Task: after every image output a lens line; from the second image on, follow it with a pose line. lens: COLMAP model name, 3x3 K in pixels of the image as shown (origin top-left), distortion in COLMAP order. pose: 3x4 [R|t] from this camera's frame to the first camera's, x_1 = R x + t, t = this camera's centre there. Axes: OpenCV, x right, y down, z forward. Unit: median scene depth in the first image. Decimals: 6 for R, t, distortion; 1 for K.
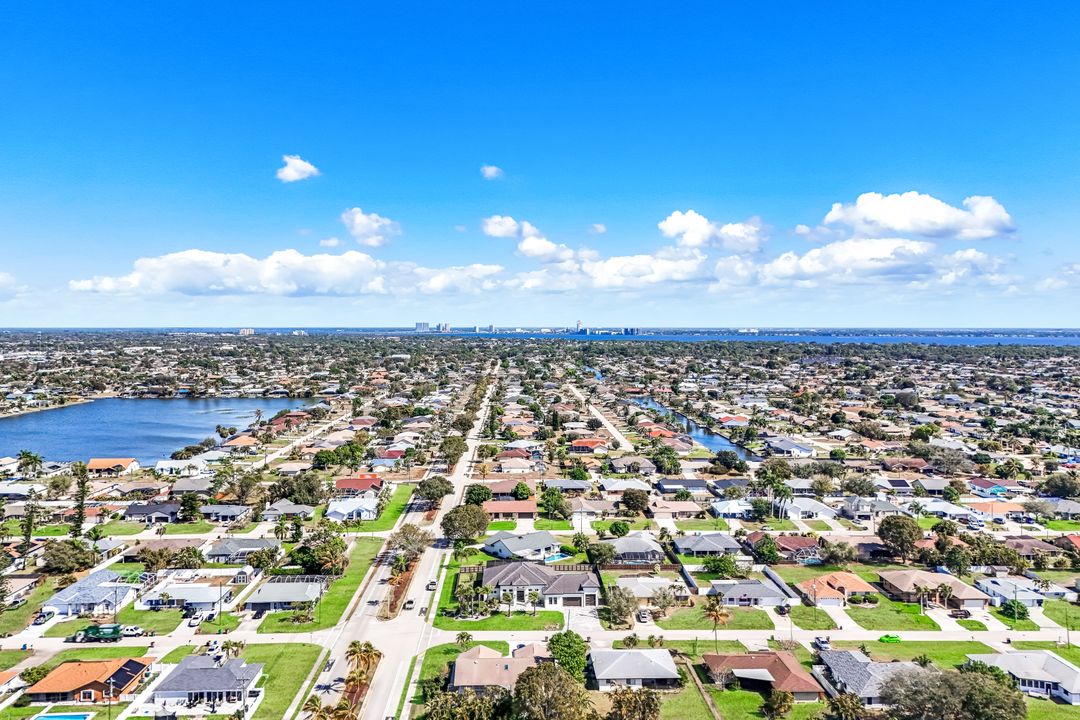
lens RADIAL K [[799.5, 0, 544.8], [0, 799.5, 327.5], [0, 0, 1]] dist [0.066620, -0.053942]
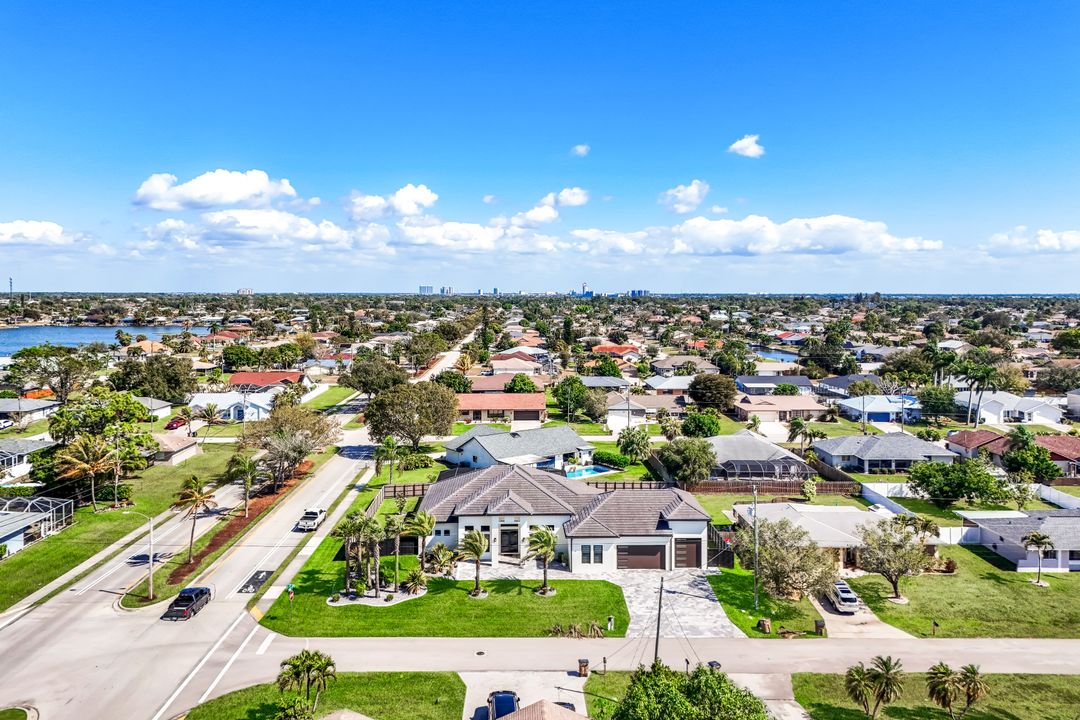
lens RADIAL K [[799.5, 0, 544.8], [0, 799.5, 327.5], [0, 0, 1]] dist [0.066620, -0.053942]
pose [[0.999975, 0.002224, -0.006677, -0.010272], [-0.001949, 0.999164, 0.040843, 0.212293], [0.006762, -0.040829, 0.999143, 0.611216]]
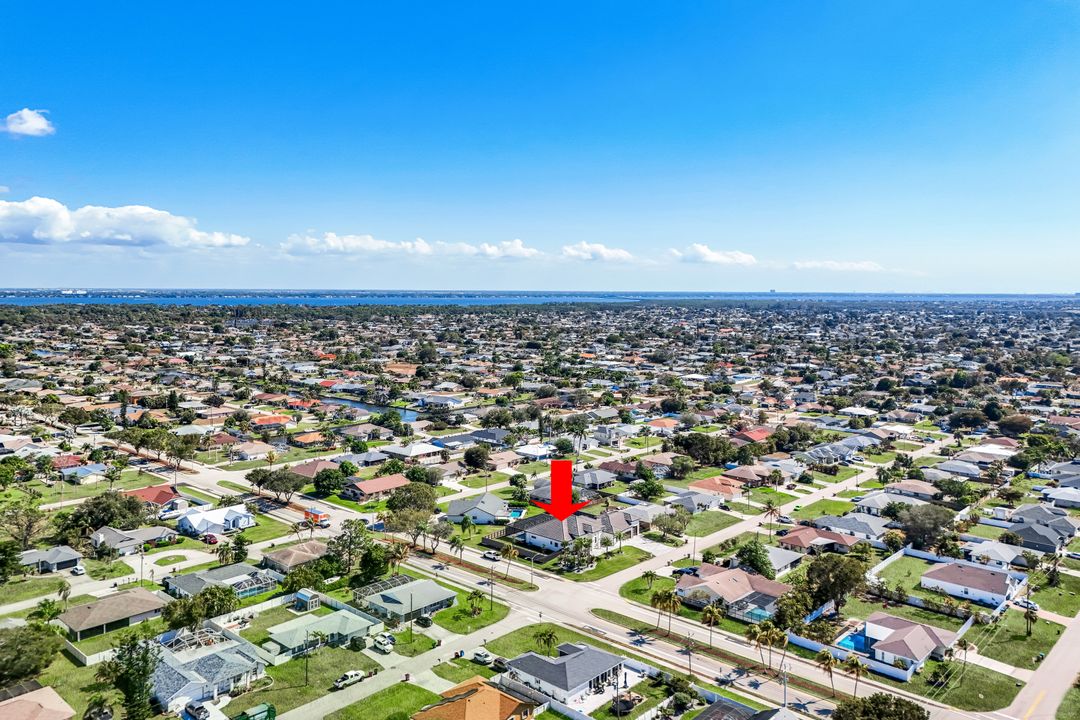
lens RADIAL K [[799.5, 0, 544.8], [0, 799.5, 327.5], [0, 0, 1]] dist [0.066620, -0.053942]
pose [[0.696573, -0.028332, 0.716926, -0.856274], [-0.005862, 0.998962, 0.045173, -0.007143], [-0.717462, -0.035669, 0.695684, 0.294795]]
